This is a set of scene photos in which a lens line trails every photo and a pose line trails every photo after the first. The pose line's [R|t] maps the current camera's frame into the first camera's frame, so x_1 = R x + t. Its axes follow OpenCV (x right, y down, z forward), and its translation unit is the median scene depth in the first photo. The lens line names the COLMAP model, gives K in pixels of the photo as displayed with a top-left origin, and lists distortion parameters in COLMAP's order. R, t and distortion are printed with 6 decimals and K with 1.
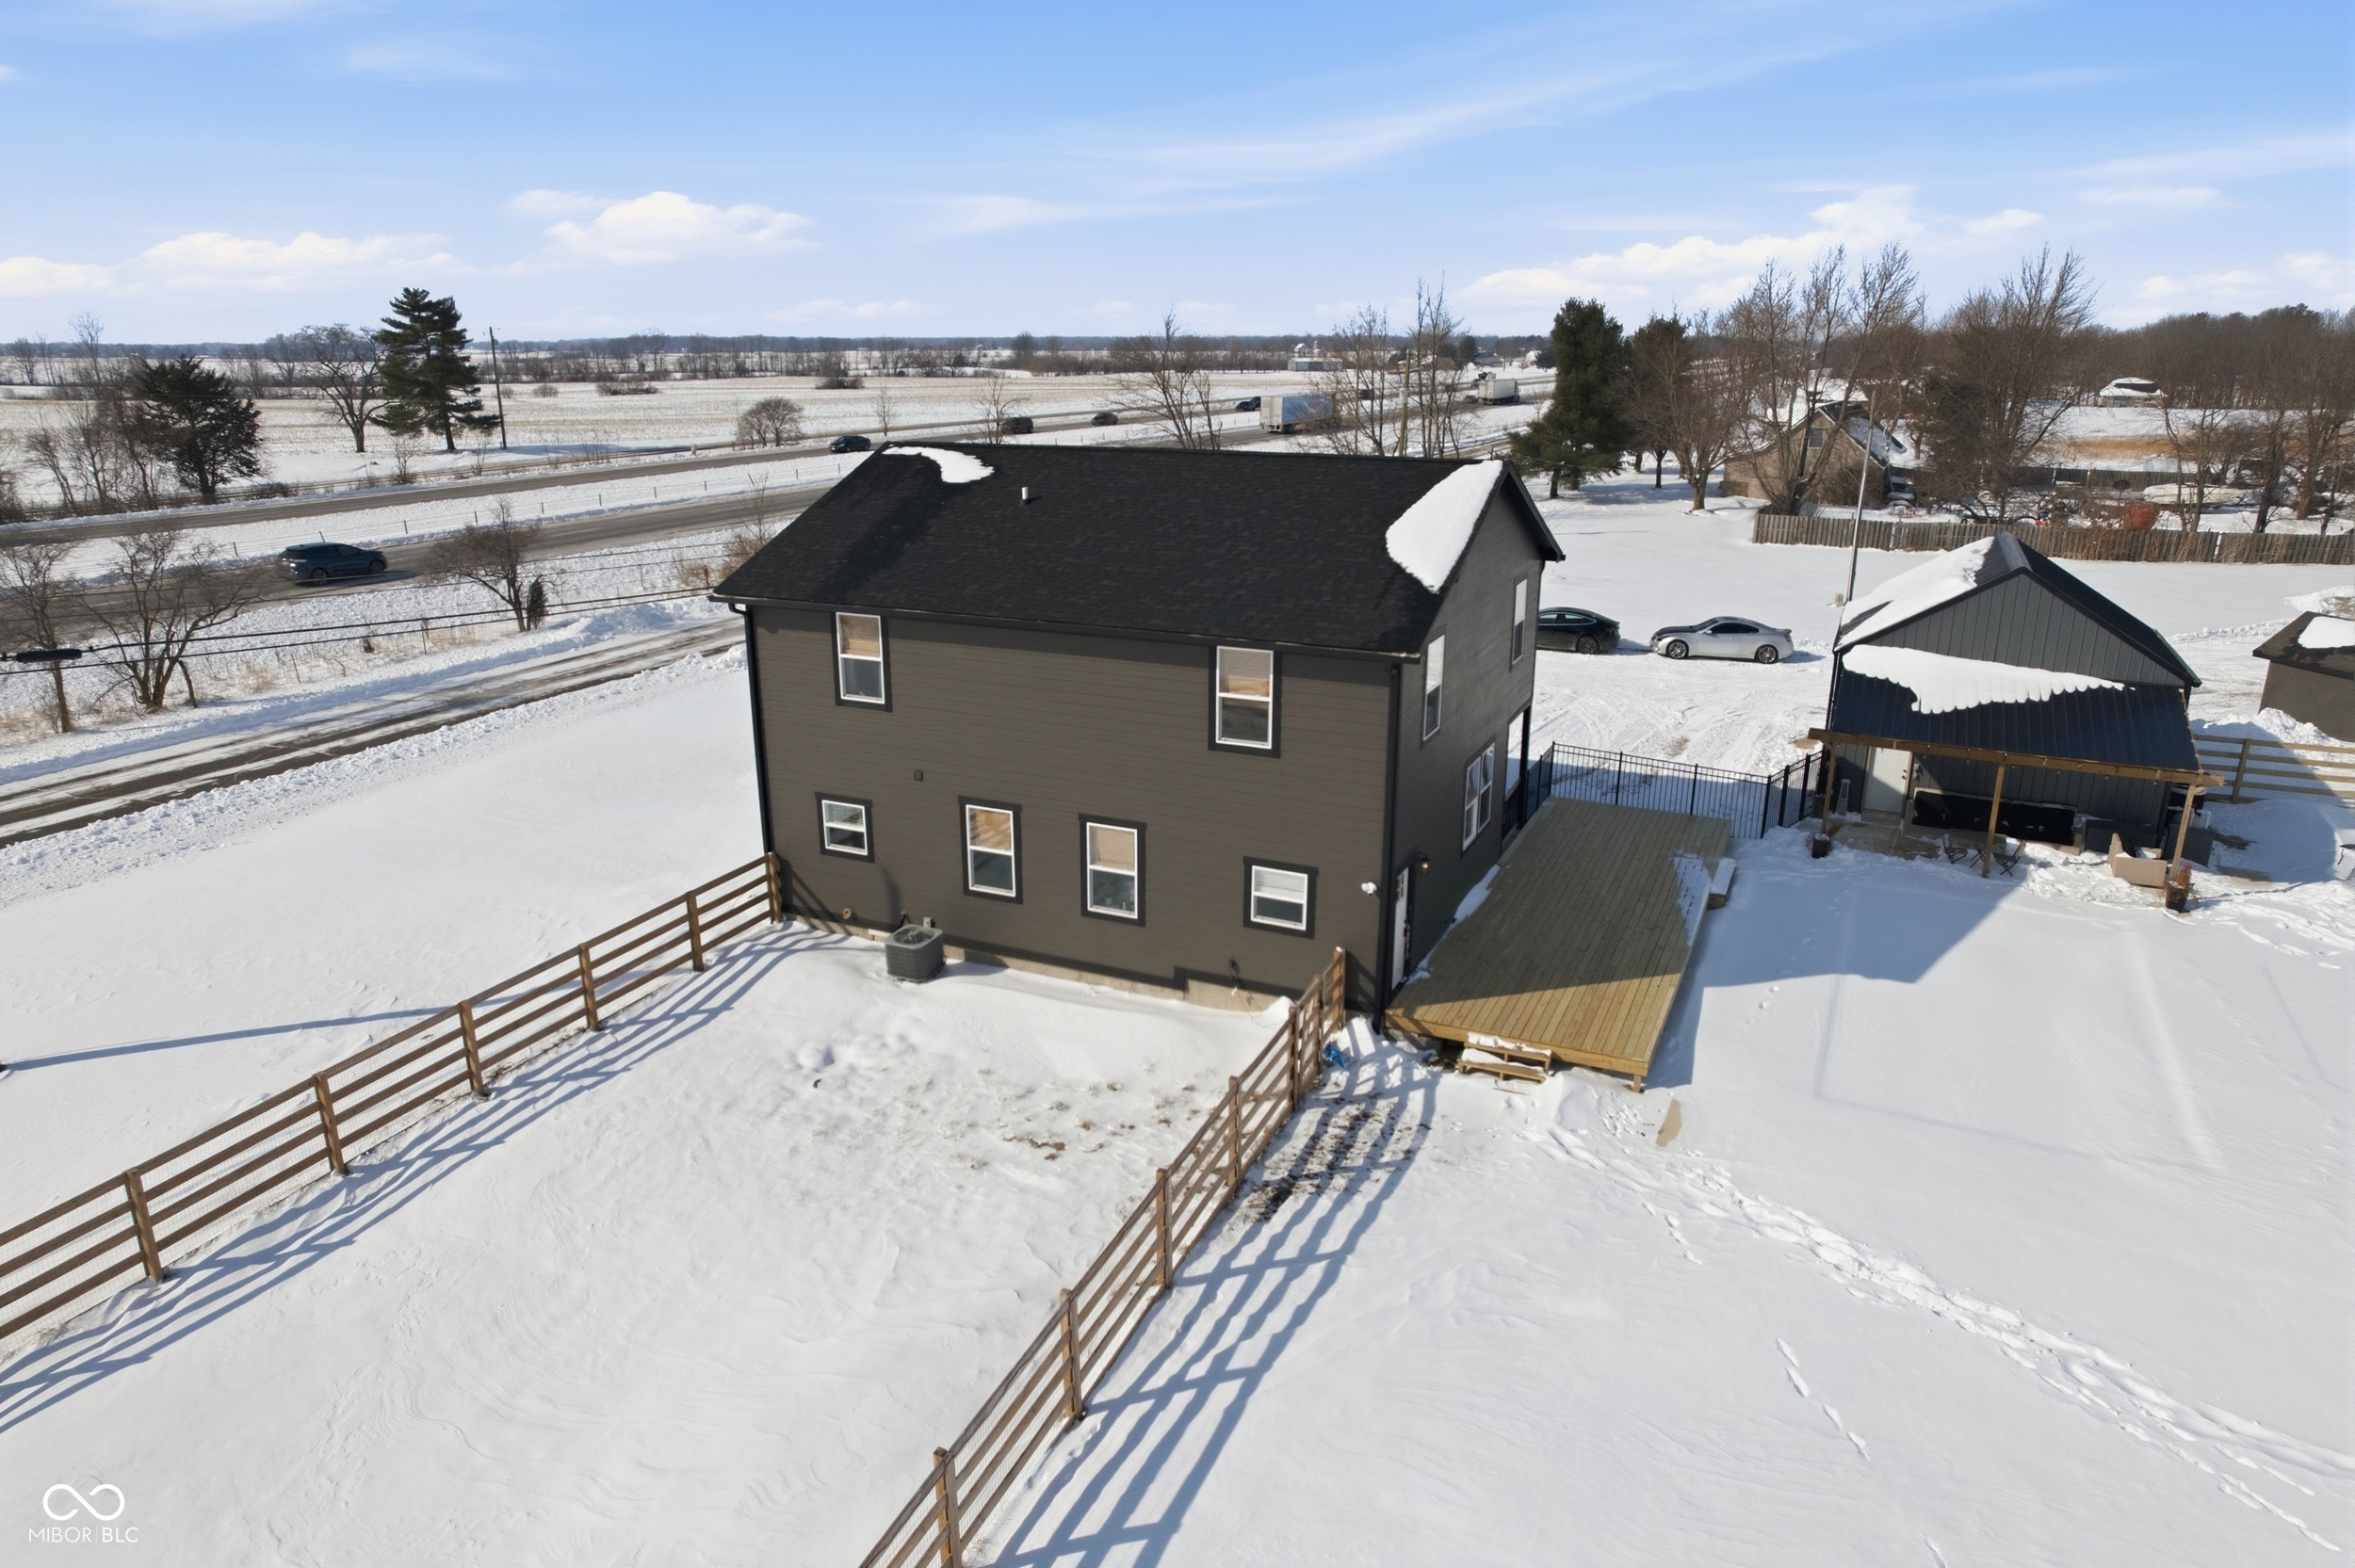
lens RADIAL K [[1477.2, 0, 1186.0], [0, 1477.2, 788.4], [0, 0, 1]] dist [-0.043902, 0.013743]
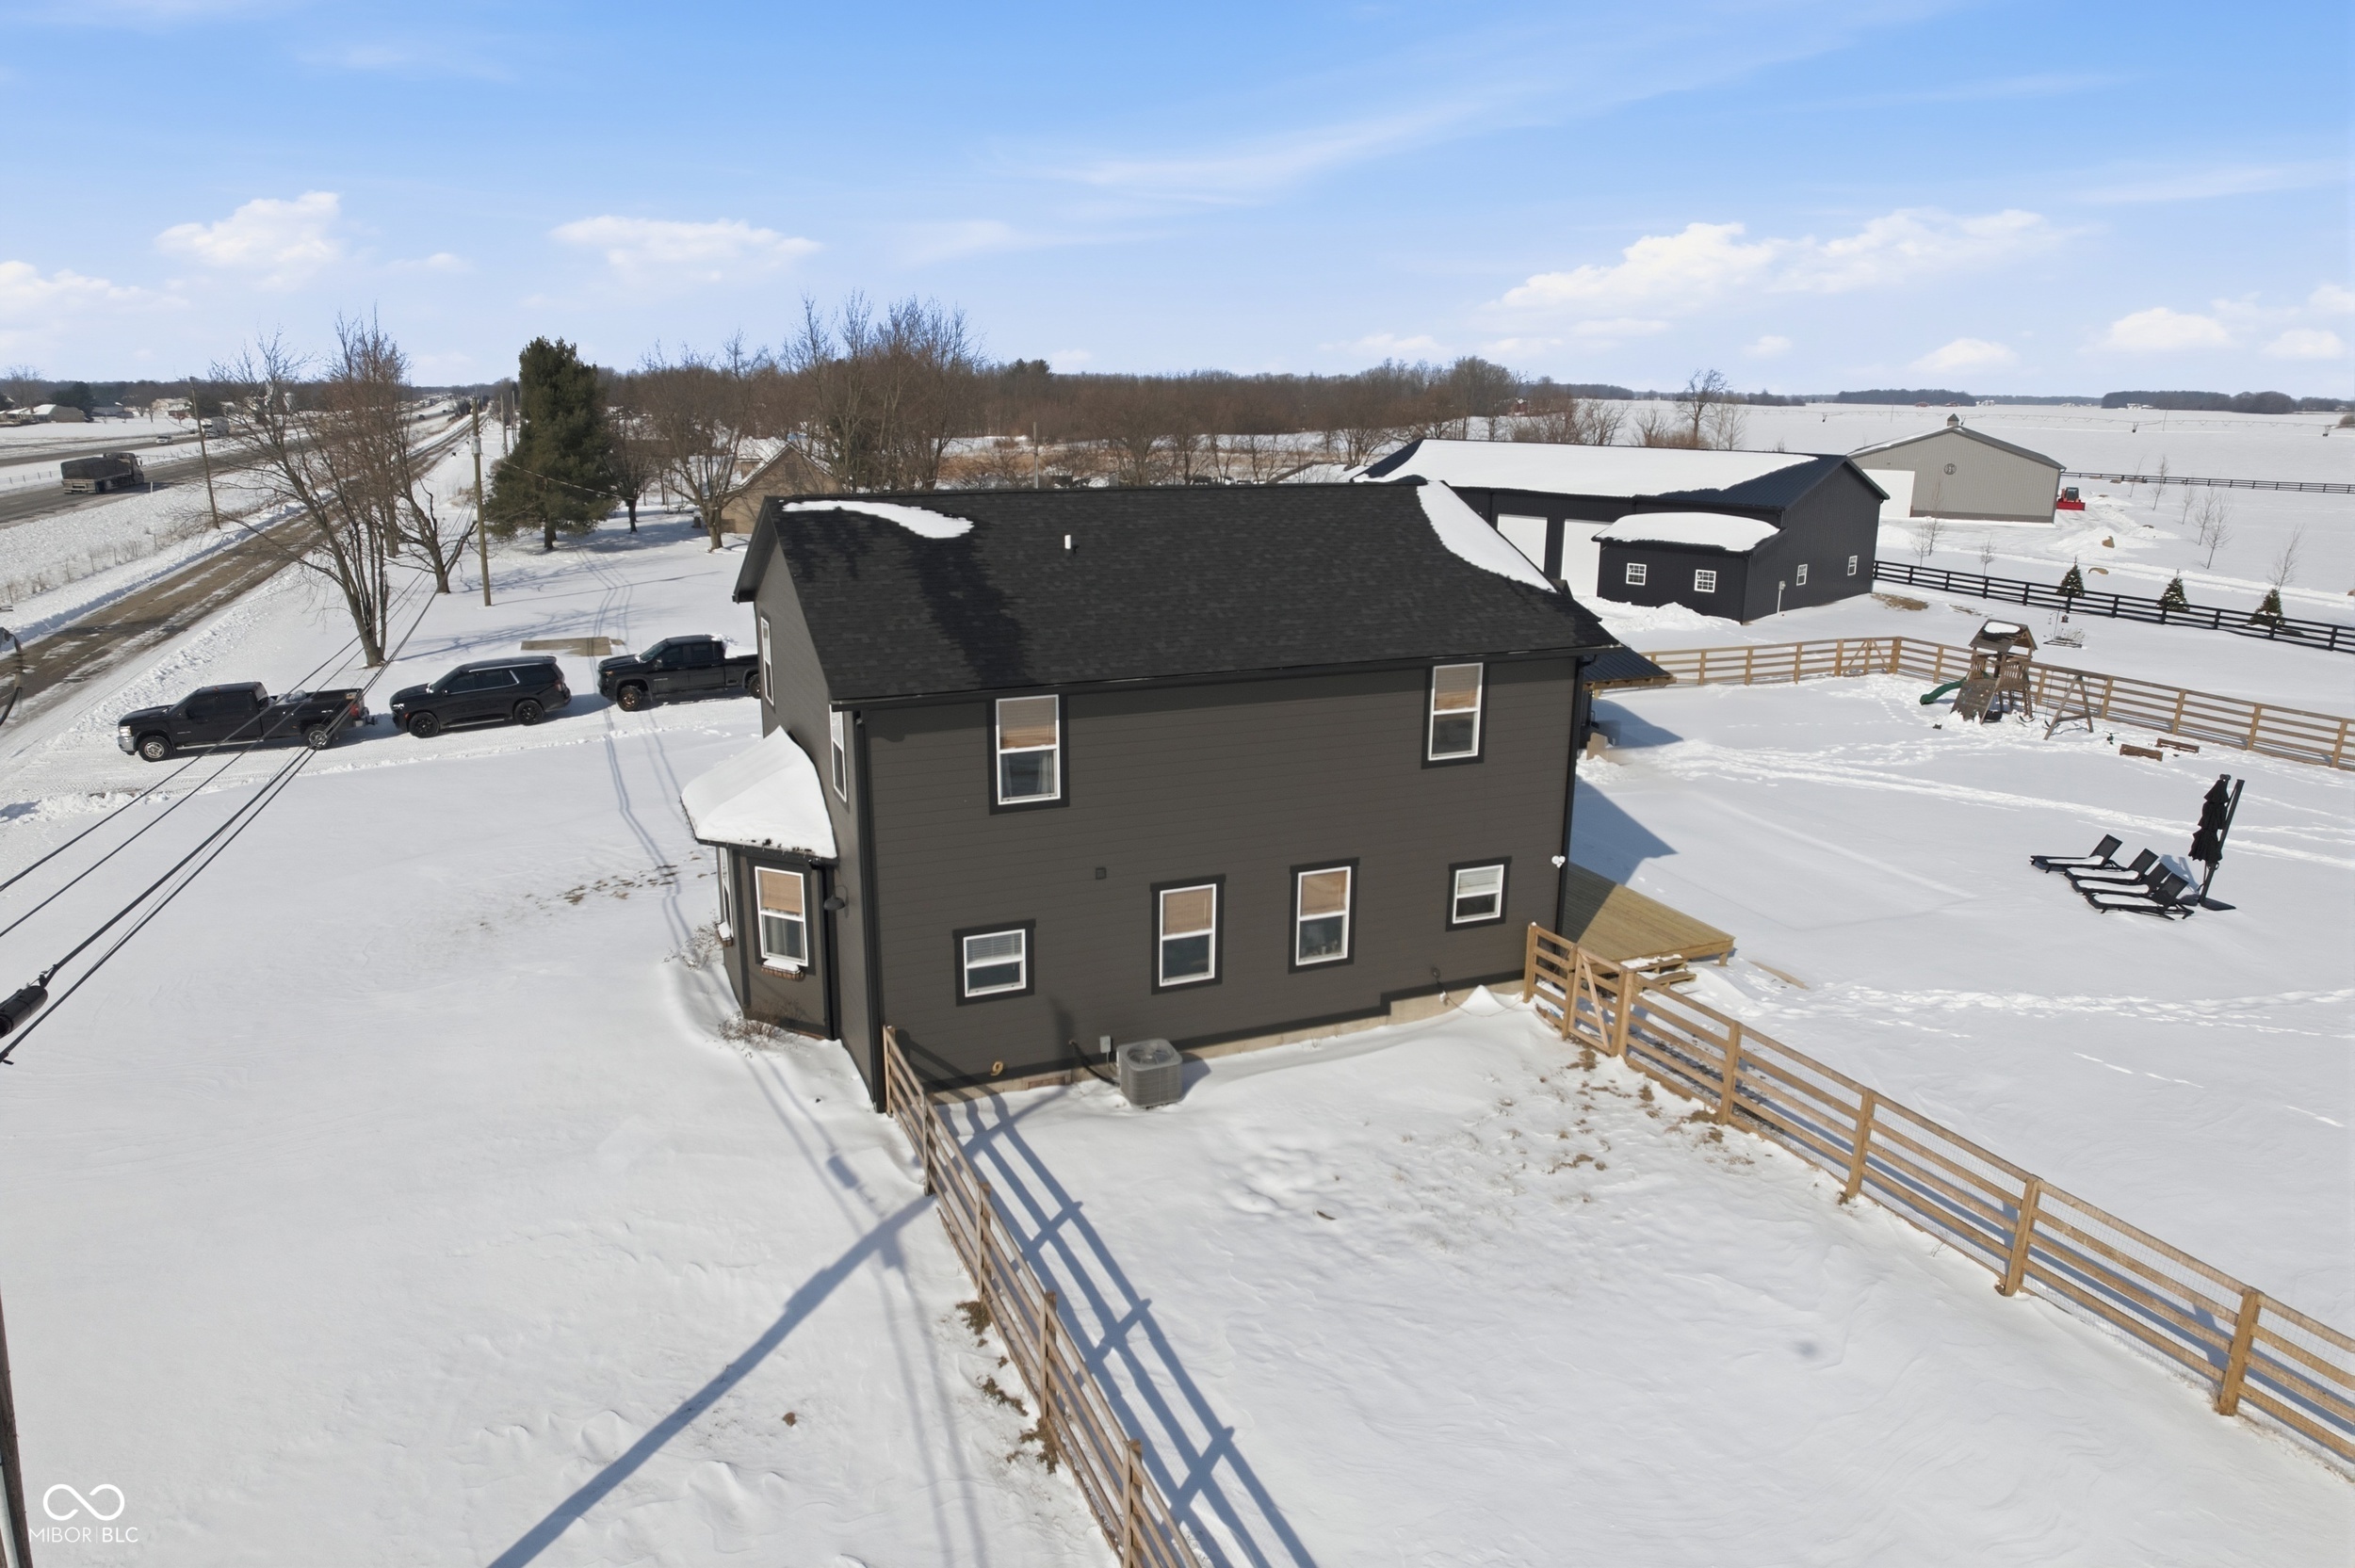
lens RADIAL K [[1477.2, 0, 1176.8], [0, 1477.2, 786.8], [0, 0, 1]] dist [-0.043902, 0.013743]
pose [[0.677654, -0.187186, 0.711159, -0.765184], [0.207432, 0.976447, 0.059354, -0.101504], [-0.705520, 0.107295, 0.700521, 0.370258]]
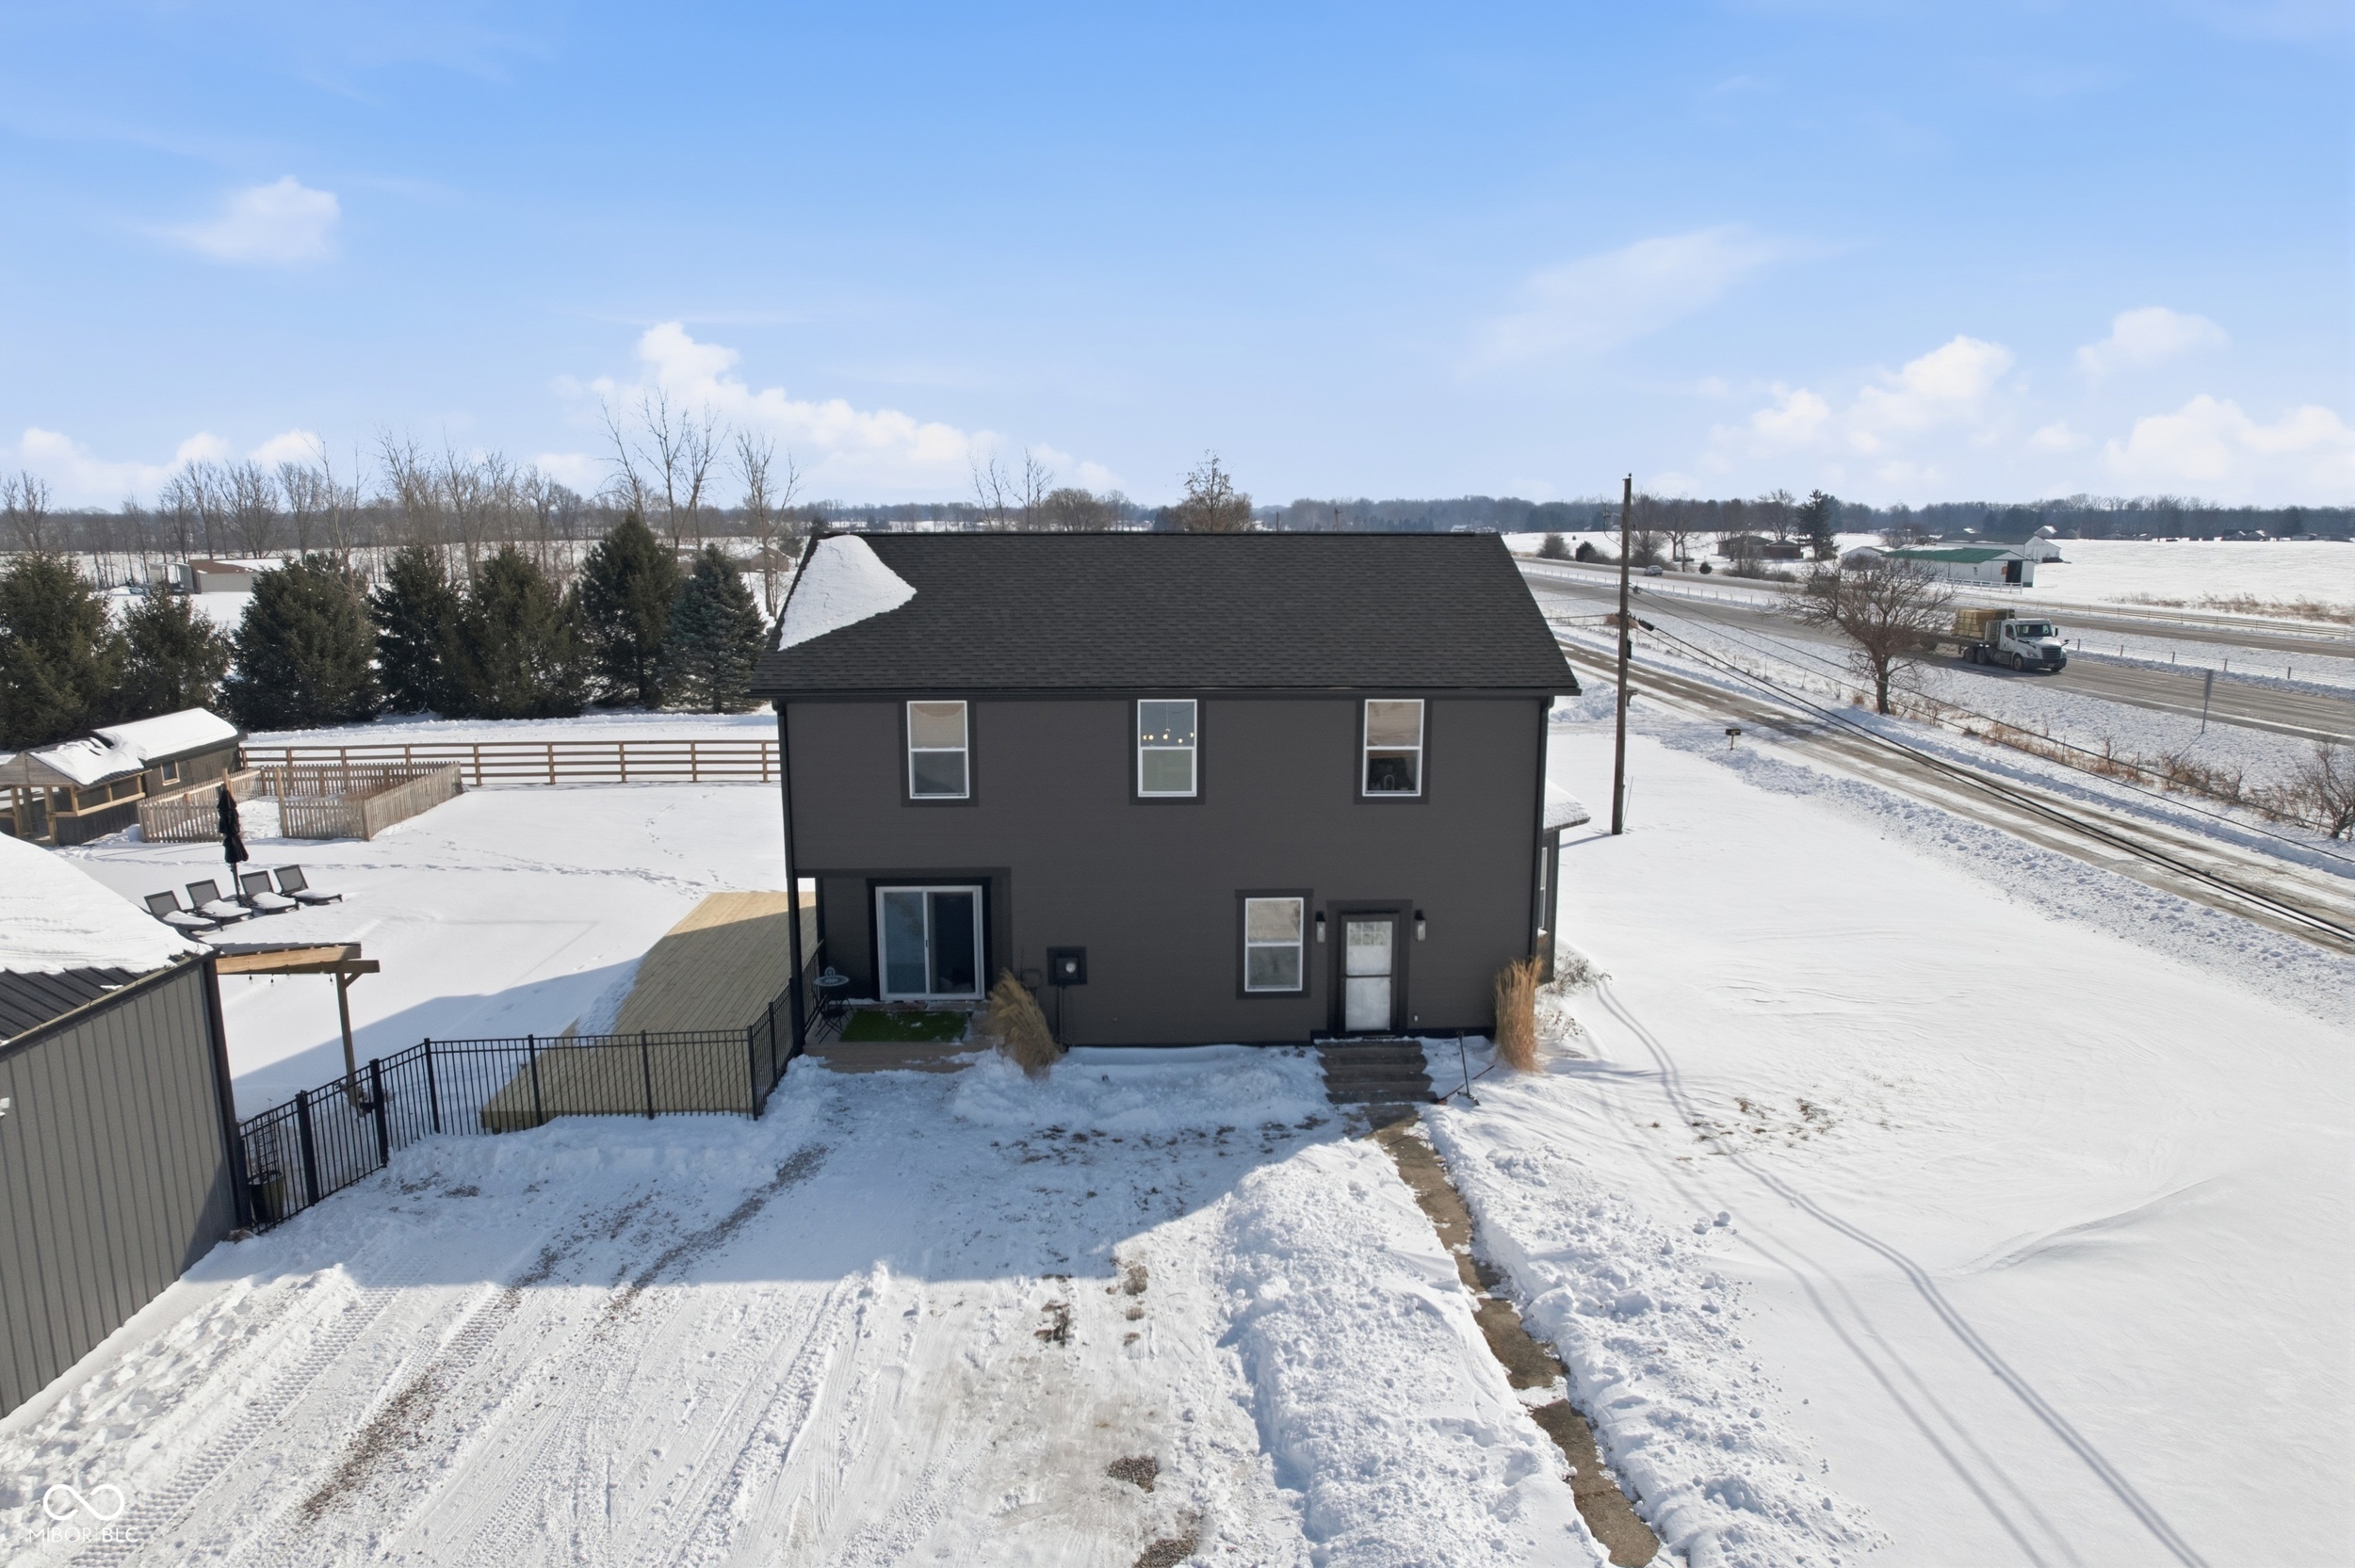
lens RADIAL K [[1477.2, 0, 1180.7], [0, 1477.2, 783.1], [0, 0, 1]] dist [-0.043902, 0.013743]
pose [[-0.898512, 0.067297, -0.433759, 0.459868], [-0.135550, 0.897342, 0.420005, -0.547277], [0.417495, 0.436176, -0.797150, 2.037124]]
